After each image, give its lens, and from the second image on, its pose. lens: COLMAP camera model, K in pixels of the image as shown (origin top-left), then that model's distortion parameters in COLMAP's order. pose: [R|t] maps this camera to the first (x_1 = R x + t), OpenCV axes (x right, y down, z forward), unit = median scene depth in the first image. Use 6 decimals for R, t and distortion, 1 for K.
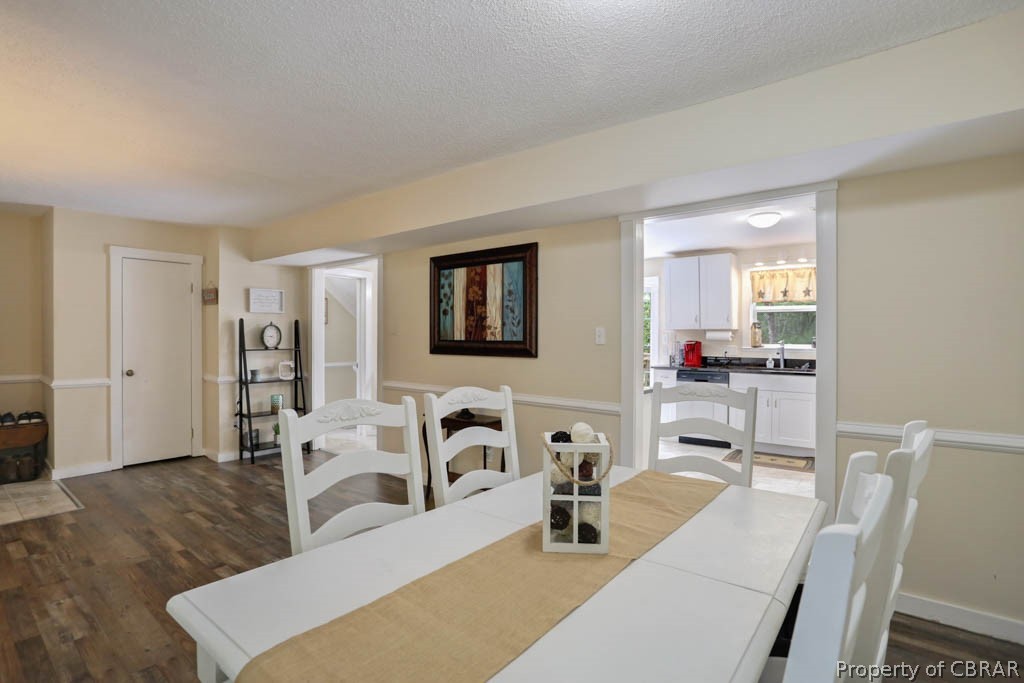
lens RADIAL K [[498.5, 0, 512.0], [0, 498.5, 341.5], [0, 0, 1]] dist [-0.077068, 0.032133]
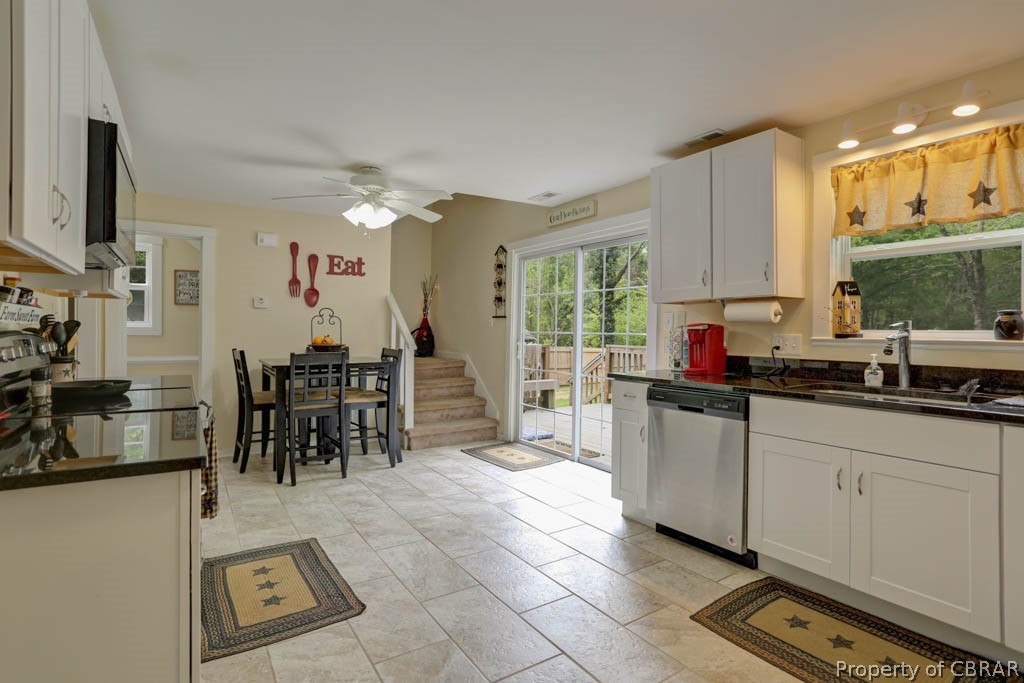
lens RADIAL K [[498.5, 0, 512.0], [0, 498.5, 341.5], [0, 0, 1]] dist [-0.077068, 0.032133]
pose [[0.955451, 0.008290, -0.295033, 0.351621], [-0.004856, 0.999912, 0.012369, 0.012099], [0.295110, -0.010385, 0.955407, 0.510622]]
